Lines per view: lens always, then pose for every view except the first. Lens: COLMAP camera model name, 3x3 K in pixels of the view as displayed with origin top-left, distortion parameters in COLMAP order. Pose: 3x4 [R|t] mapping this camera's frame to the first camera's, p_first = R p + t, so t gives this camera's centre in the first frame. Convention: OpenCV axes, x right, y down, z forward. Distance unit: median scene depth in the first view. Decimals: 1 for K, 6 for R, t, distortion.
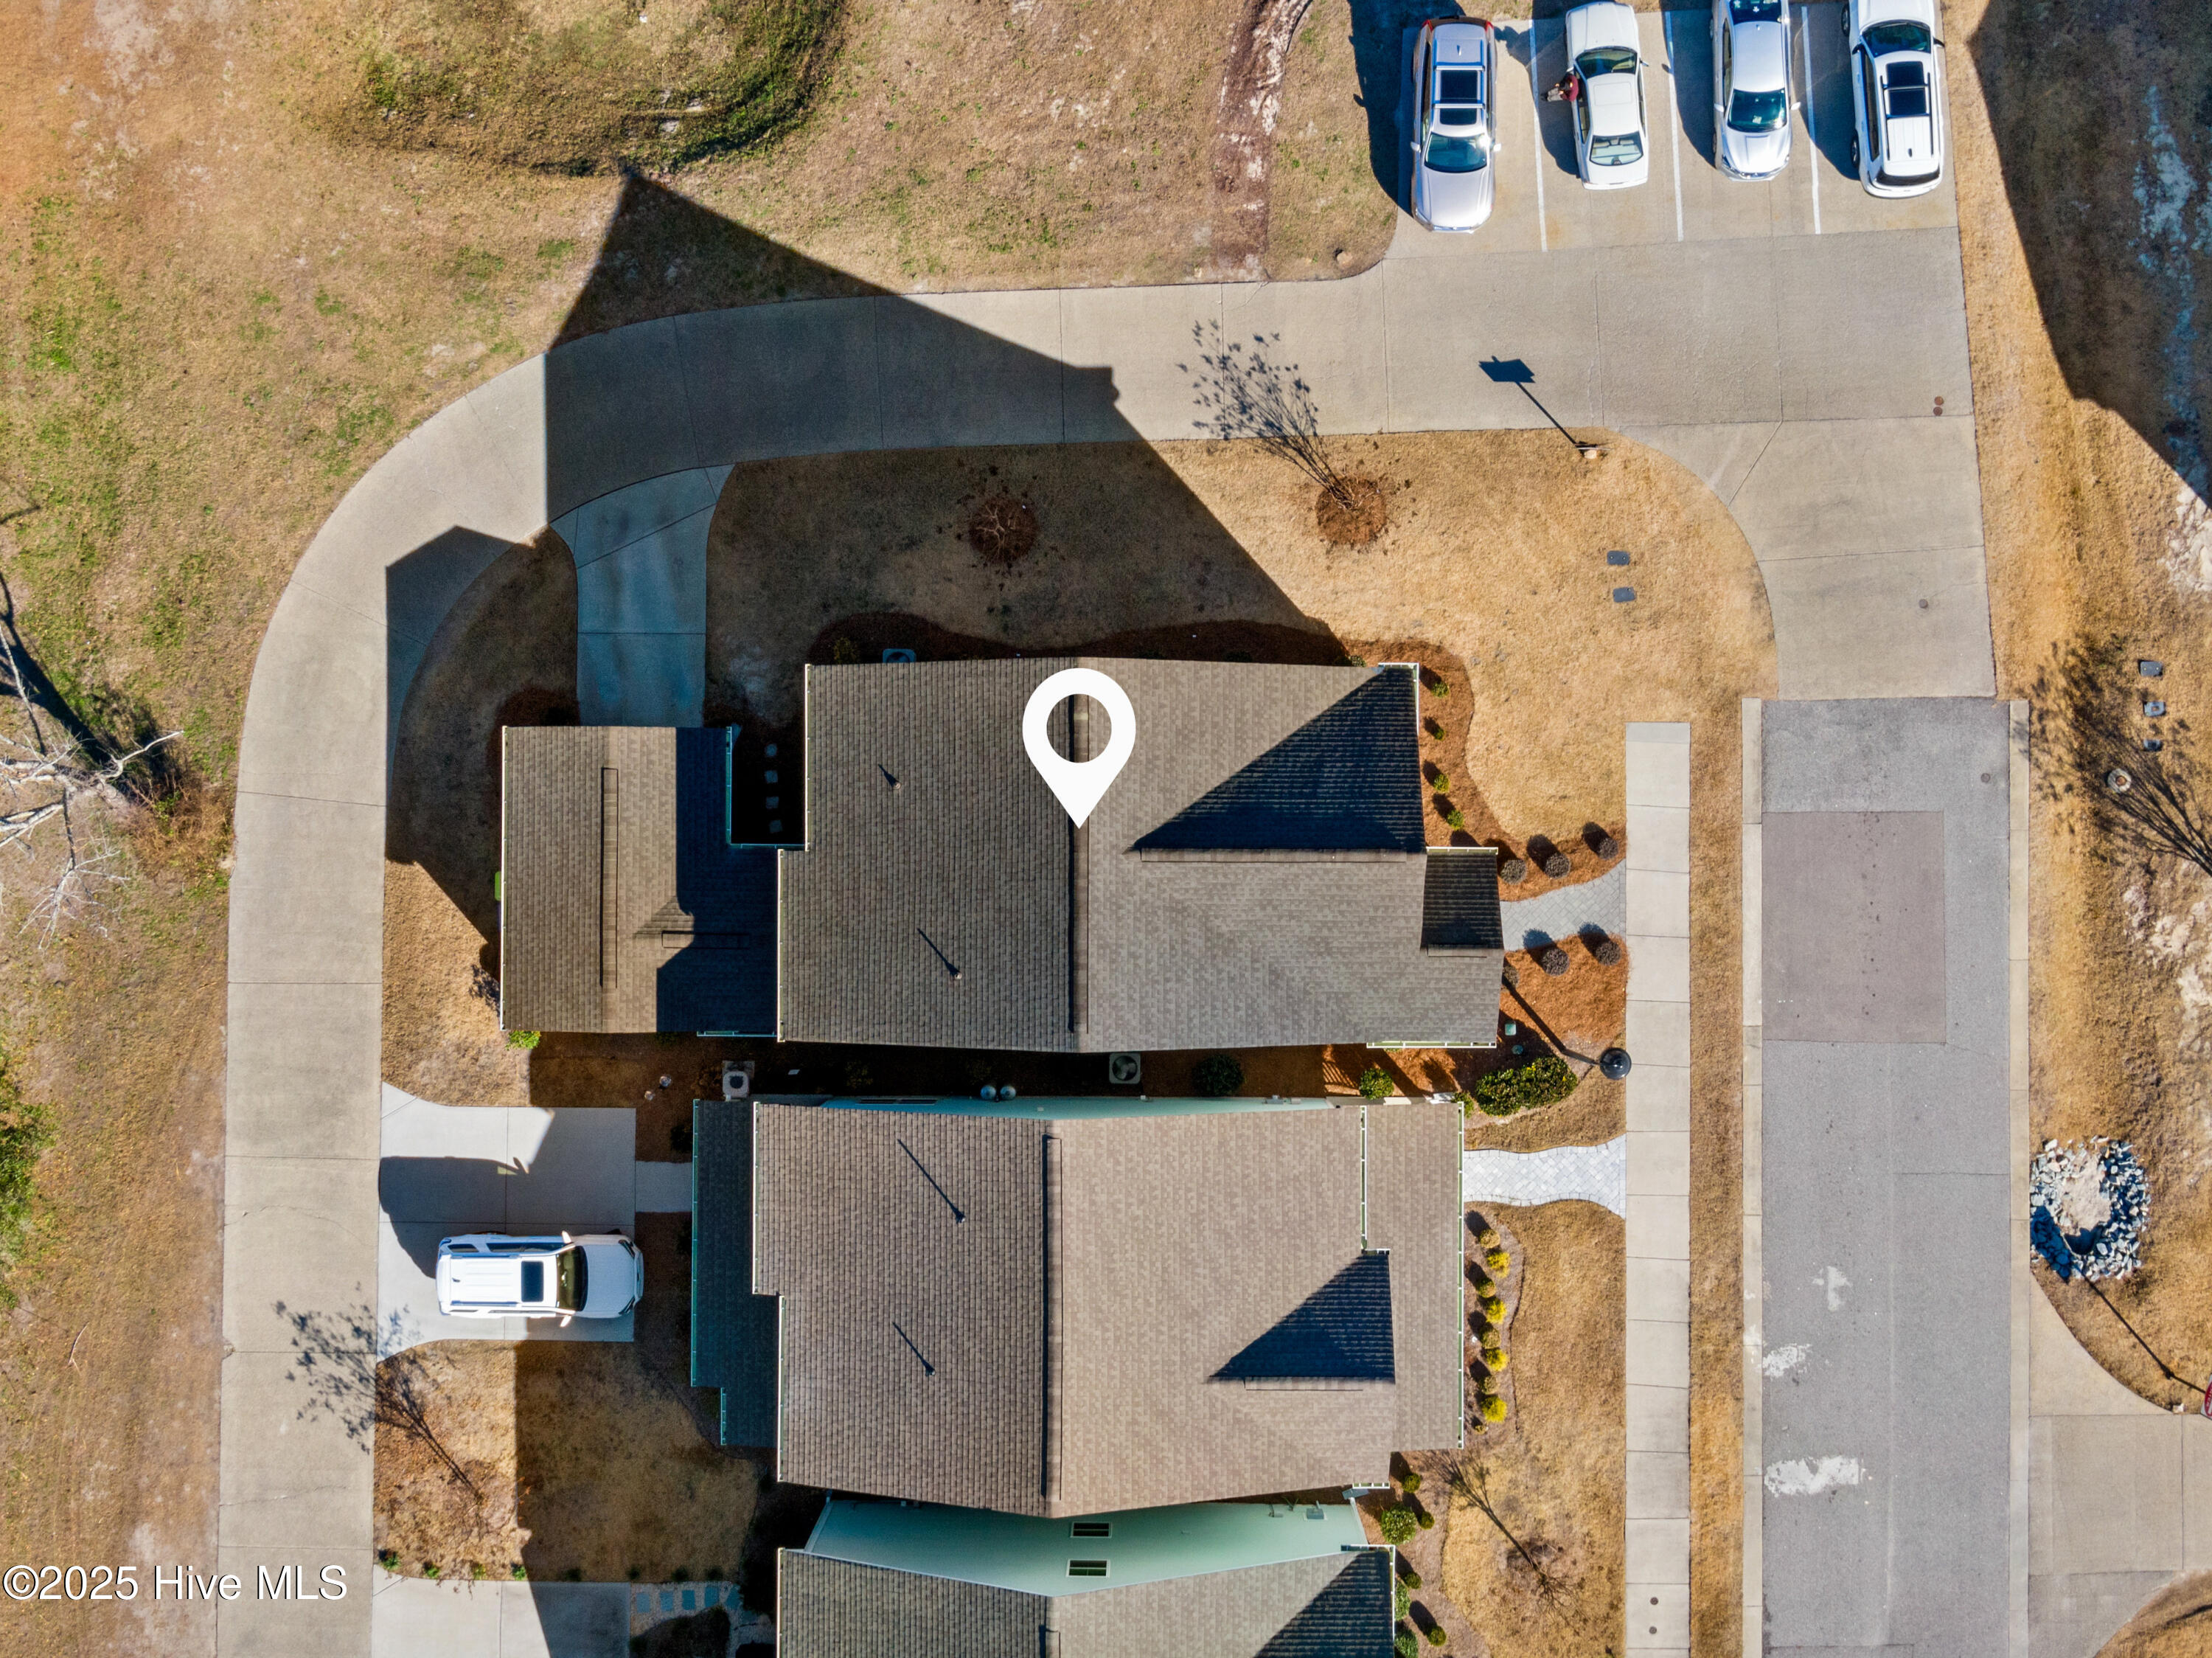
lens RADIAL K [[3207.0, 0, 1102.3], [0, 3207.0, 830.6], [0, 0, 1]] dist [0.031832, 0.000000]
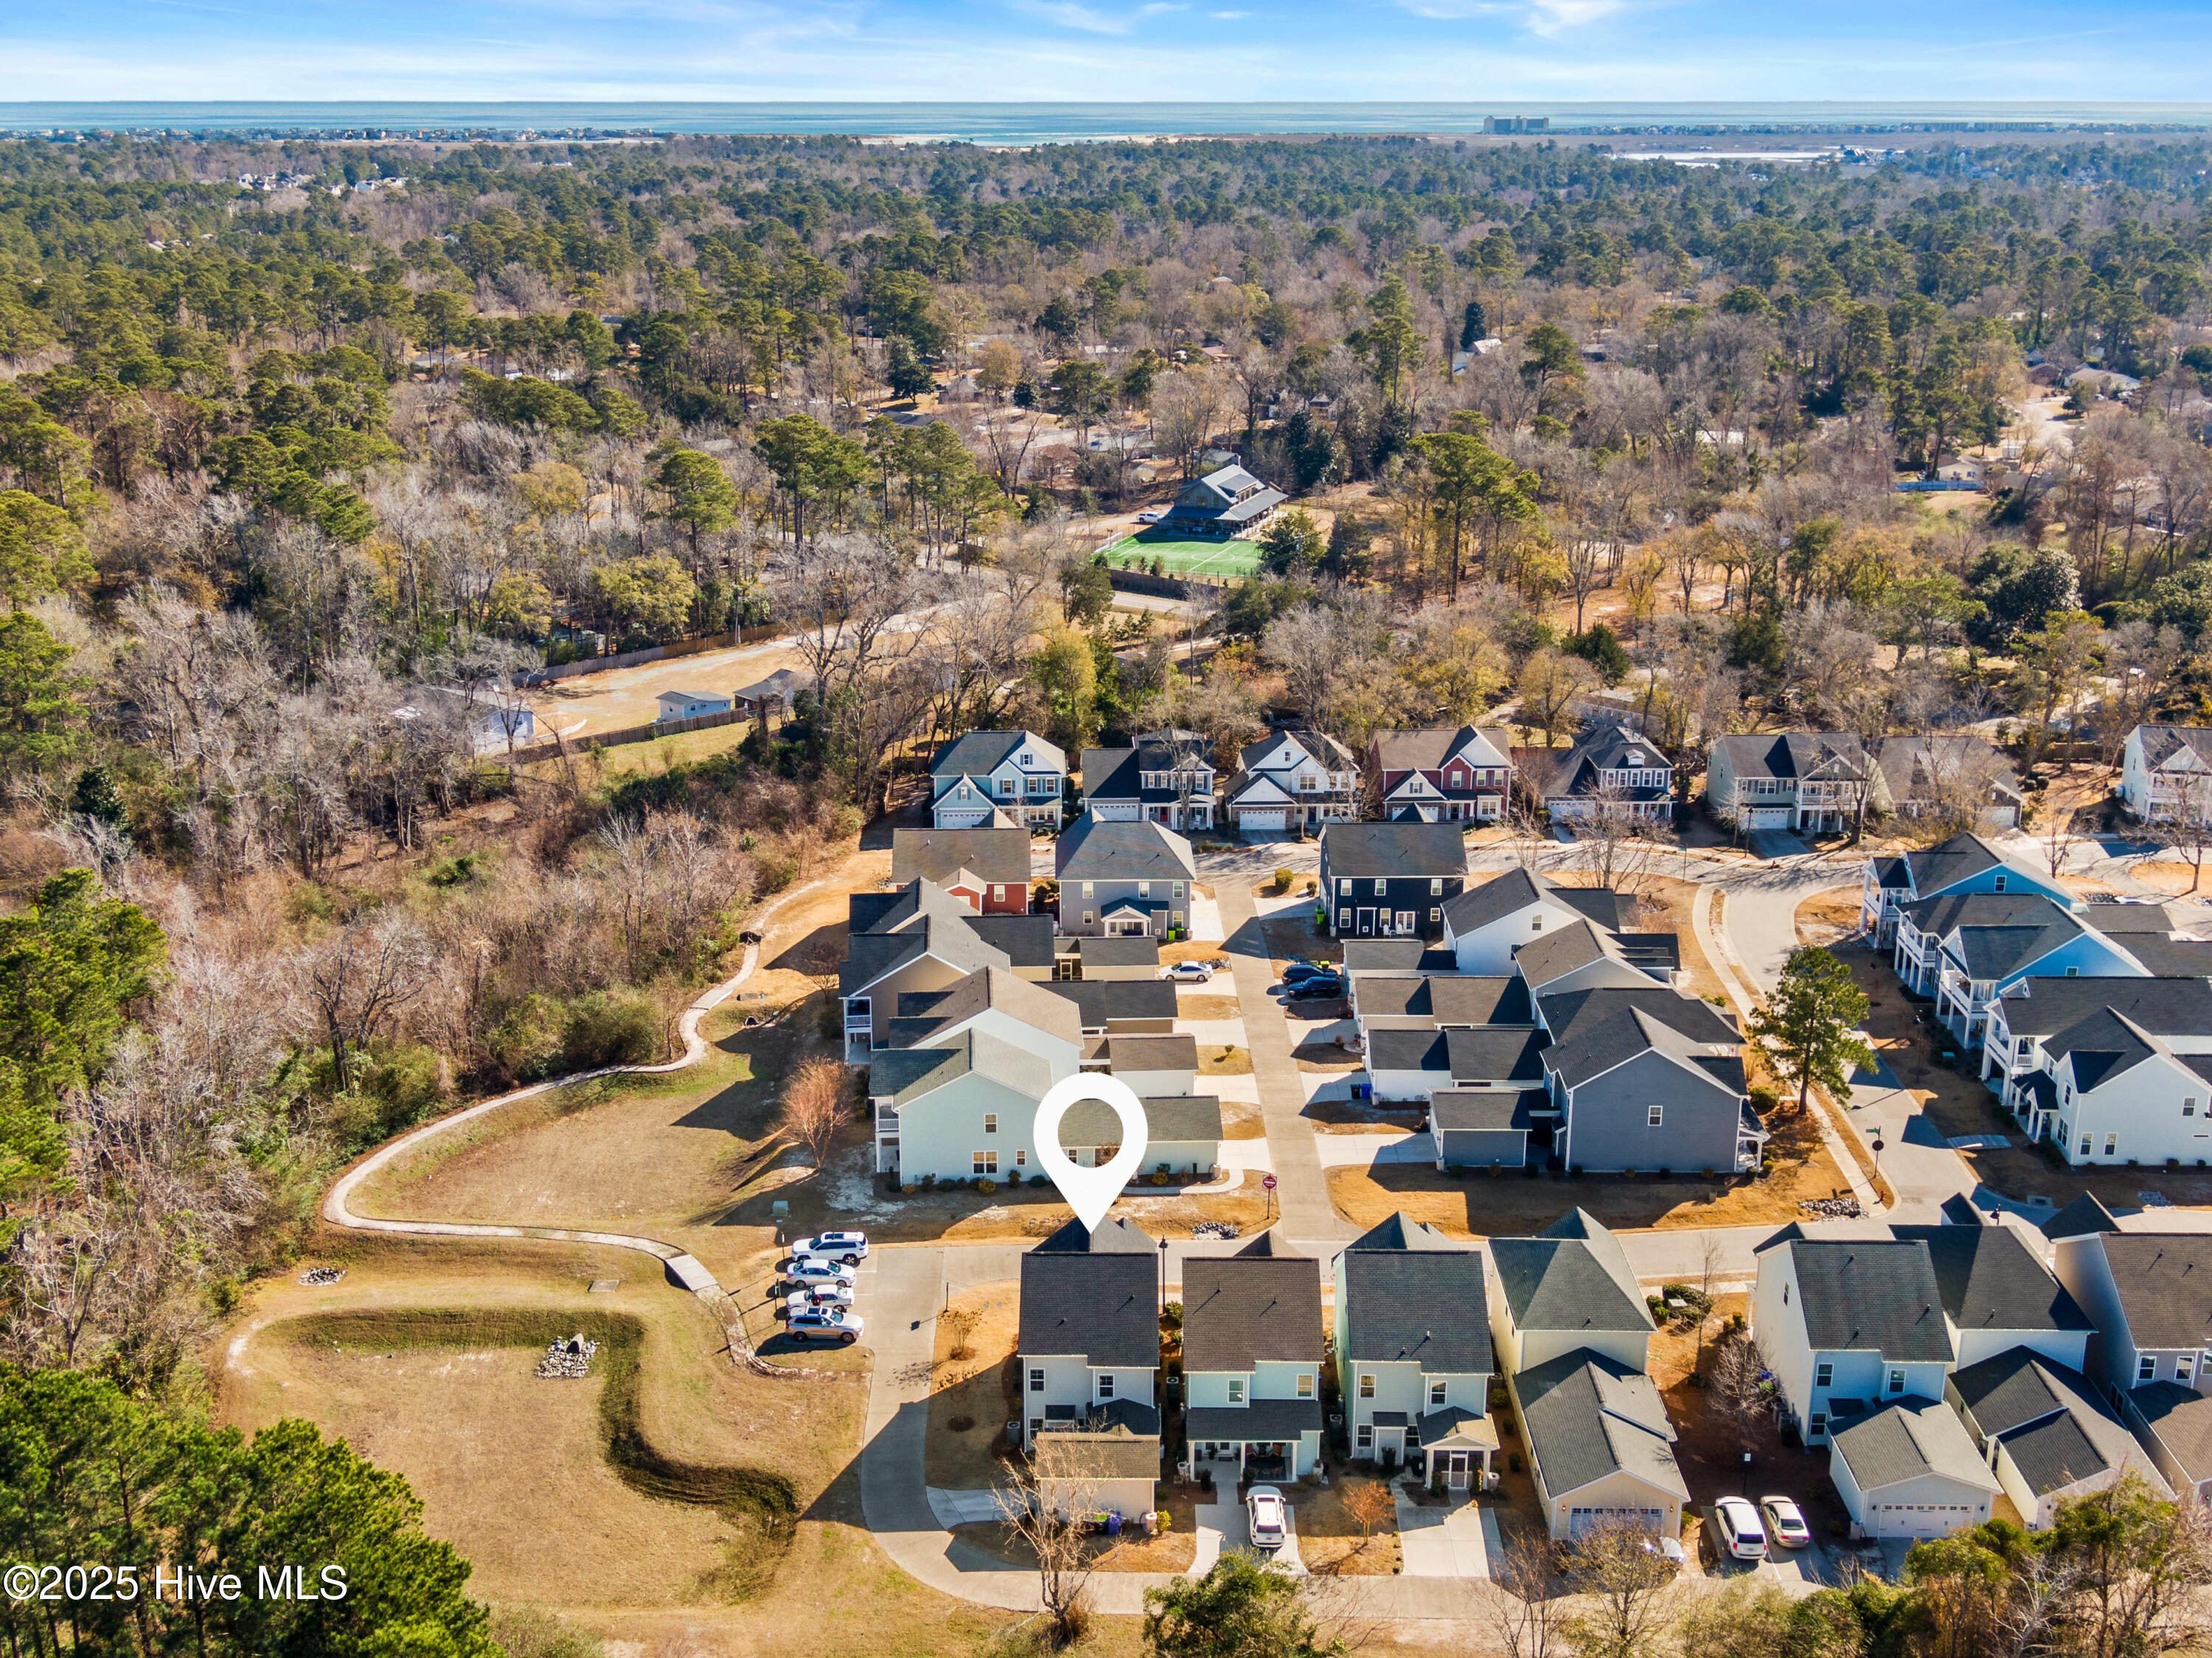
lens RADIAL K [[2346.7, 0, 1100.7], [0, 2346.7, 839.5], [0, 0, 1]] dist [0.019342, 0.000000]
pose [[0.008094, -0.282853, 0.959129, -1.676733], [0.999964, -0.000086, -0.008464, 0.031857], [0.002477, 0.959163, 0.282842, 0.036179]]
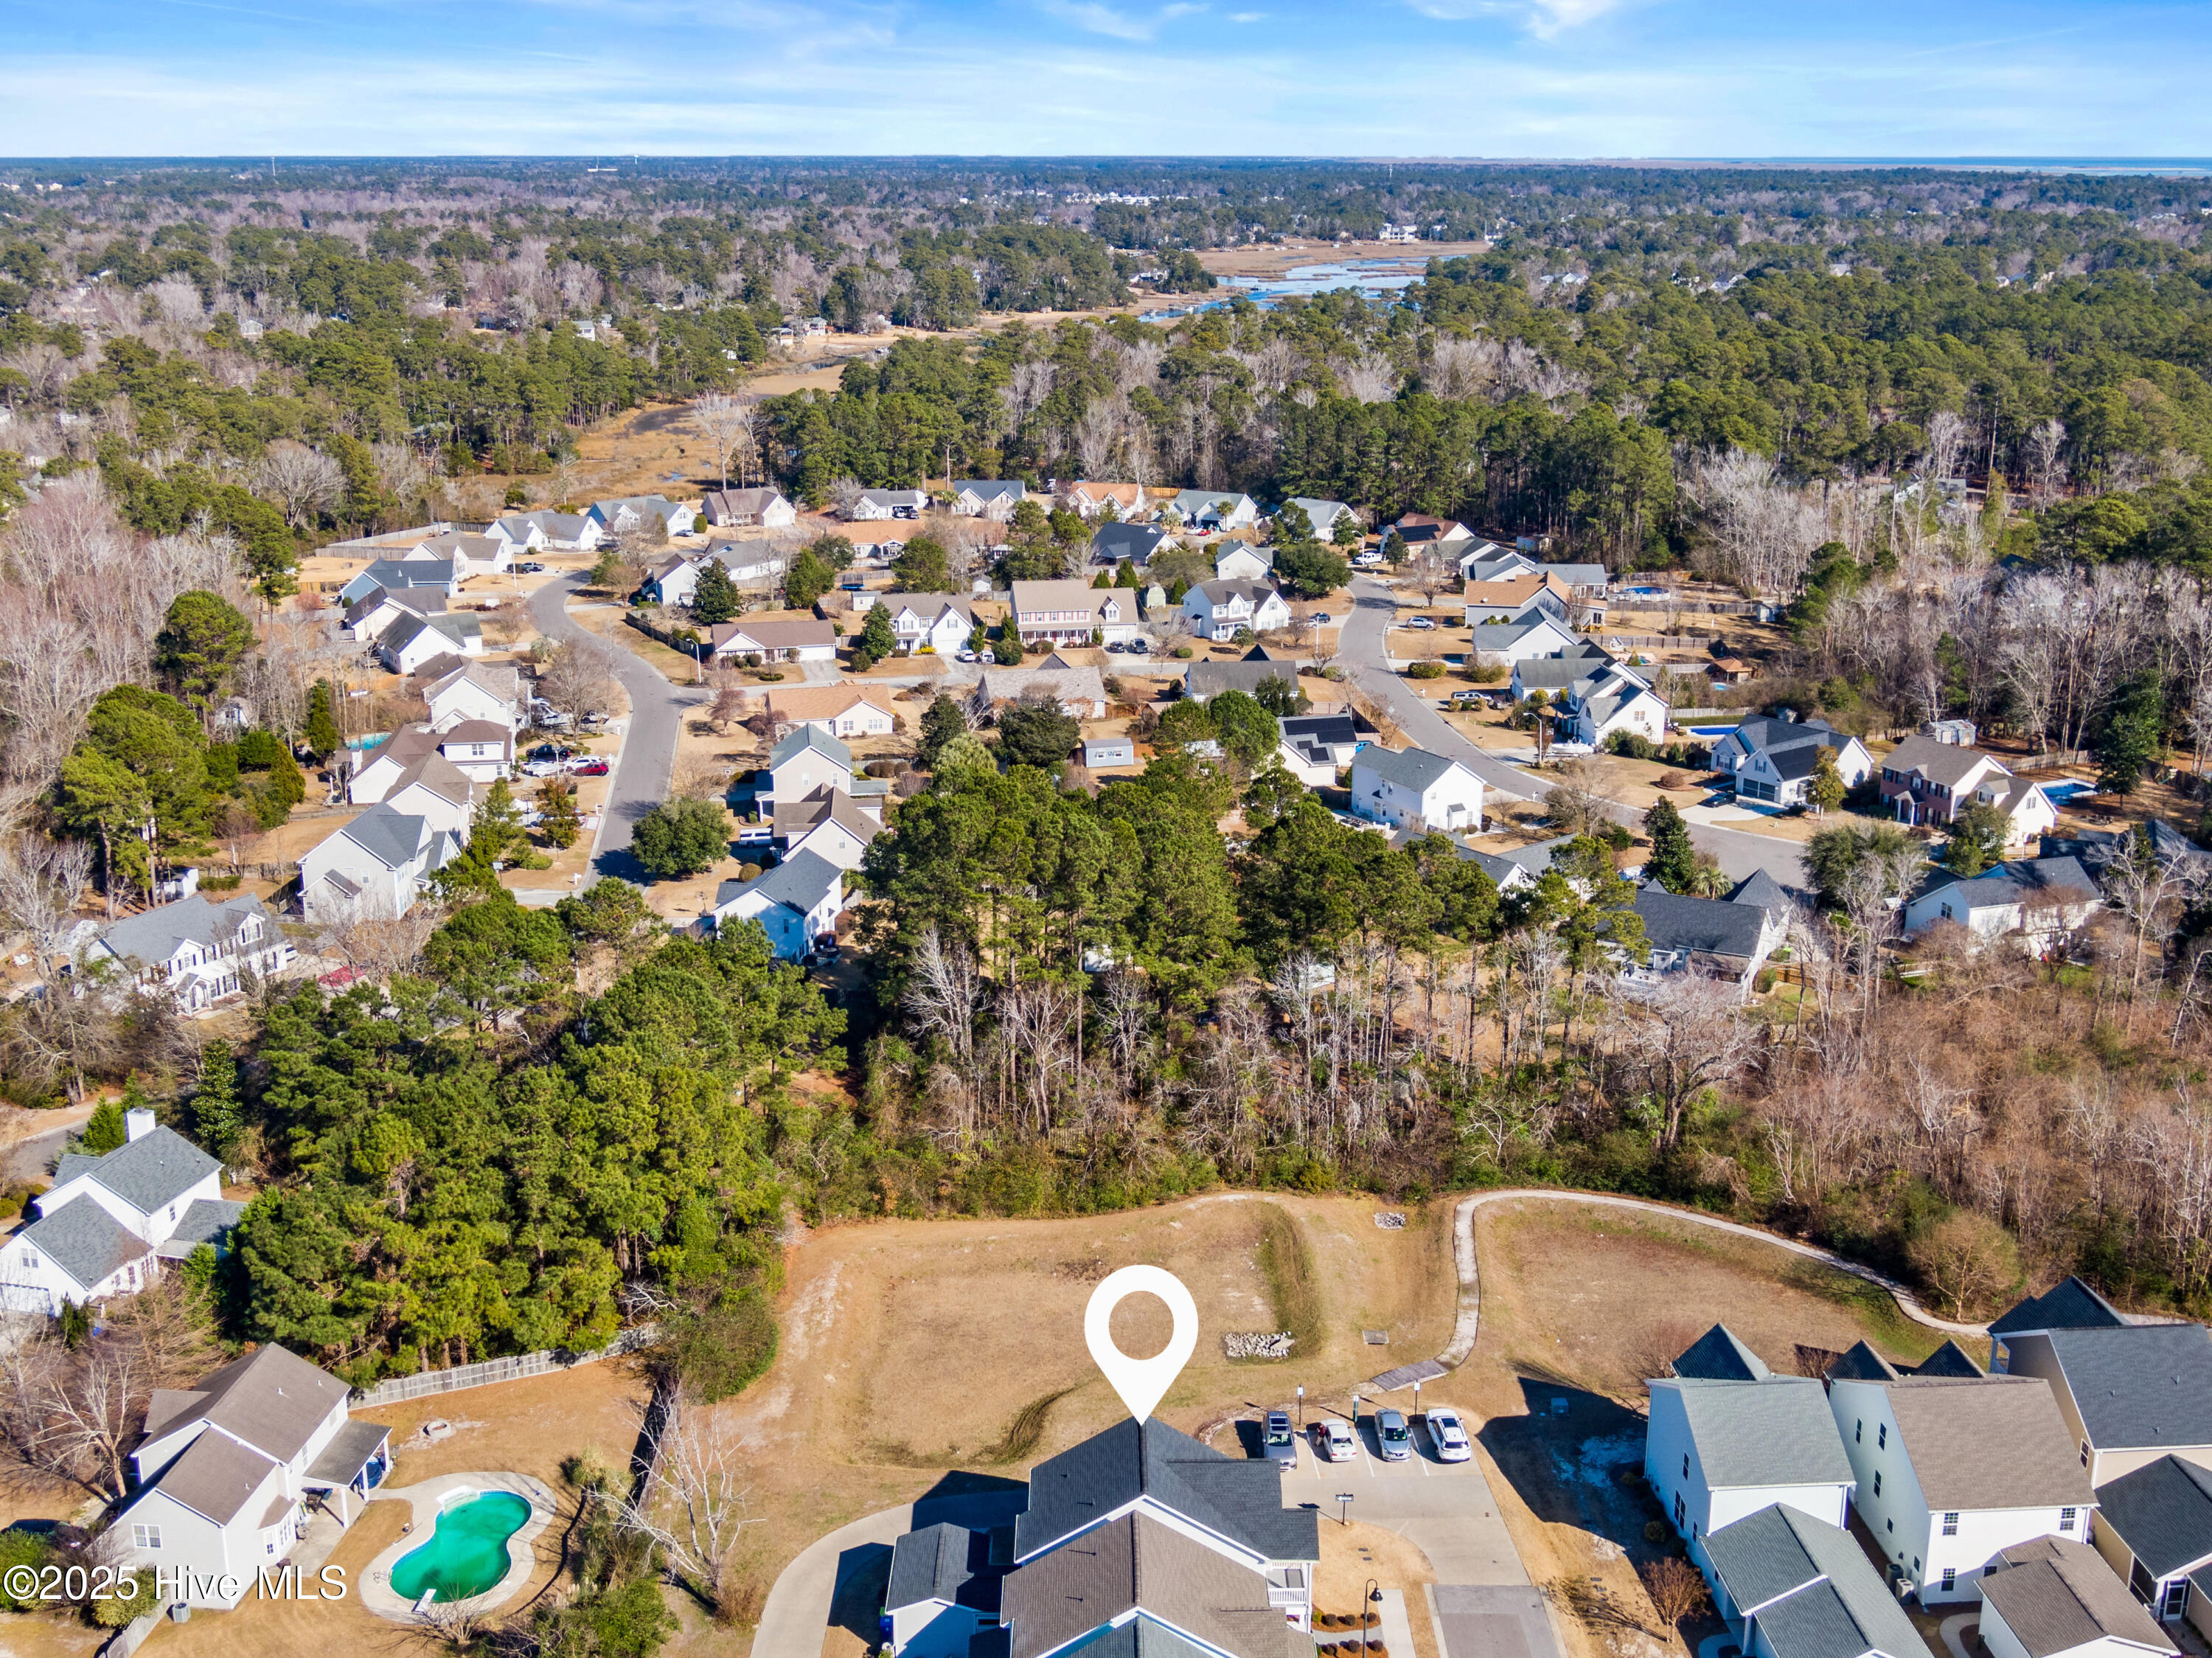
lens RADIAL K [[2346.7, 0, 1103.9], [0, 2346.7, 829.5], [0, 0, 1]] dist [0.019342, 0.000000]
pose [[0.999833, 0.015841, 0.009093, -0.054618], [0.004321, 0.278608, -0.960395, 1.425232], [-0.017747, 0.960274, 0.278493, 0.010273]]
